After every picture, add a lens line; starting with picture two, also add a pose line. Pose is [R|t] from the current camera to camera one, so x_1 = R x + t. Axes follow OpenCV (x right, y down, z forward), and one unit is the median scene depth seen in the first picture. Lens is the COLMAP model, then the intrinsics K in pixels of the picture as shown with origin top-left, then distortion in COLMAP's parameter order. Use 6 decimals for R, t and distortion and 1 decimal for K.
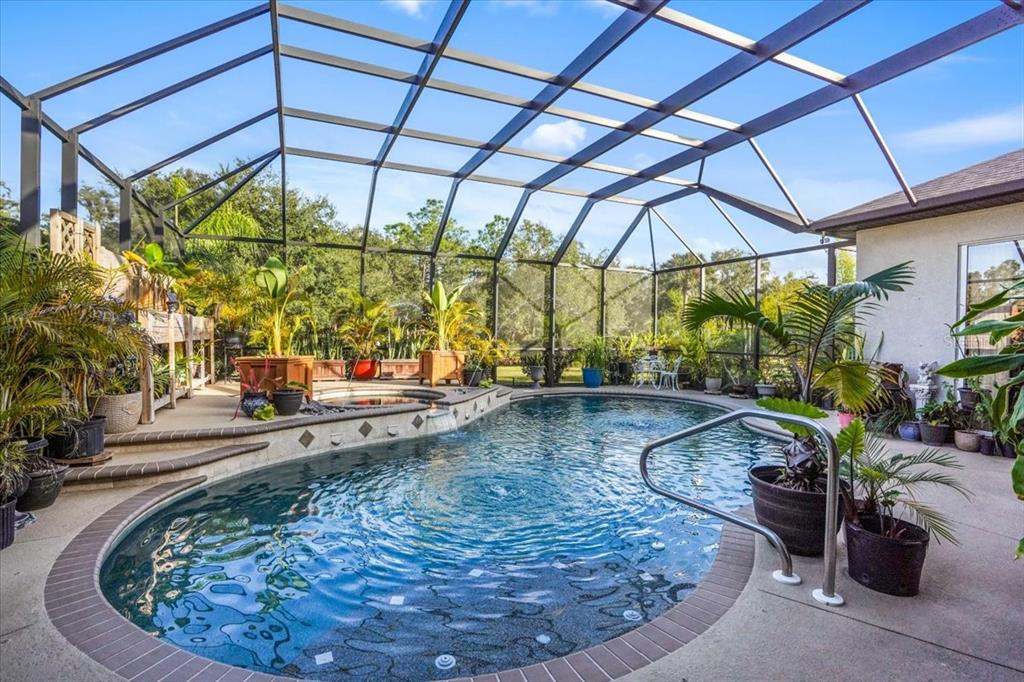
lens RADIAL K [[459.3, 0, 512.0], [0, 459.3, 341.0], [0, 0, 1]] dist [-0.090397, 0.028955]
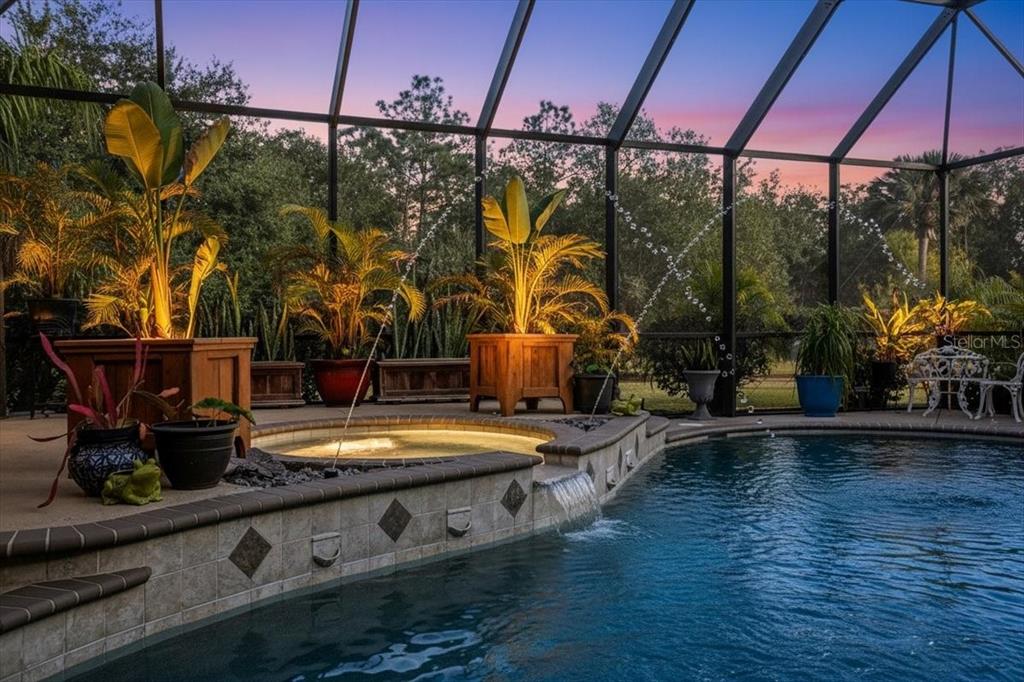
lens RADIAL K [[835.2, 0, 515.0], [0, 835.2, 320.6], [0, 0, 1]] dist [-0.009147, 0.008926]
pose [[0.998320, -0.020584, -0.054170, -0.160720], [0.019164, 0.999462, -0.026612, 0.040650], [0.054689, 0.025530, 0.998177, 0.263237]]
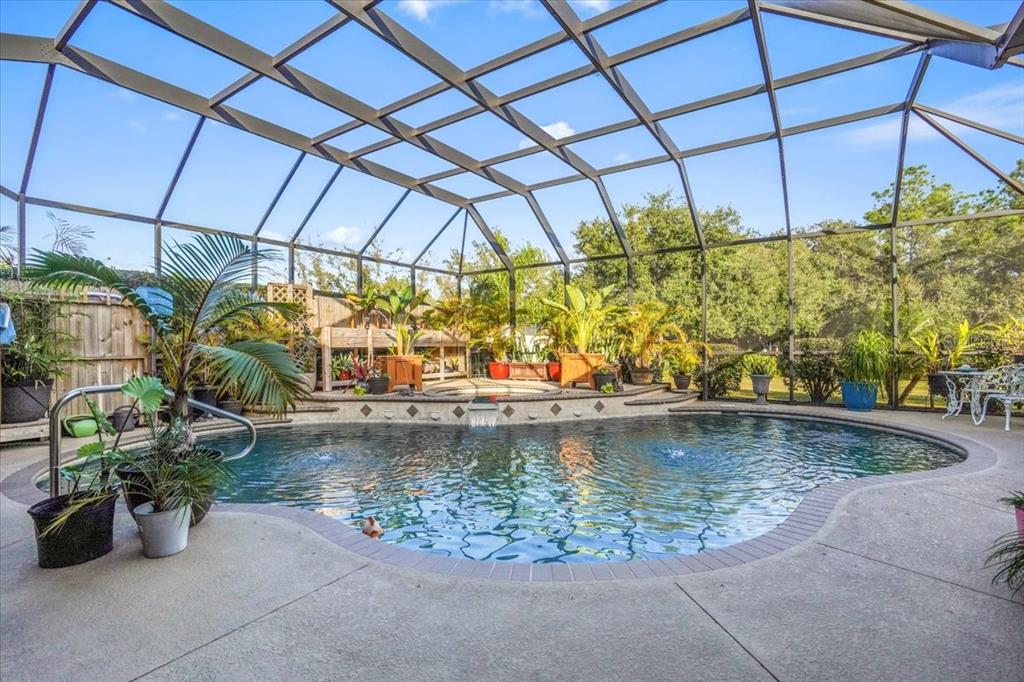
lens RADIAL K [[459.3, 0, 512.0], [0, 459.3, 341.0], [0, 0, 1]] dist [-0.090397, 0.028955]
pose [[0.541962, -0.031841, -0.839799, 0.838637], [0.009588, 0.999451, -0.031708, 0.034626], [0.840348, 0.009133, 0.541970, 0.476021]]
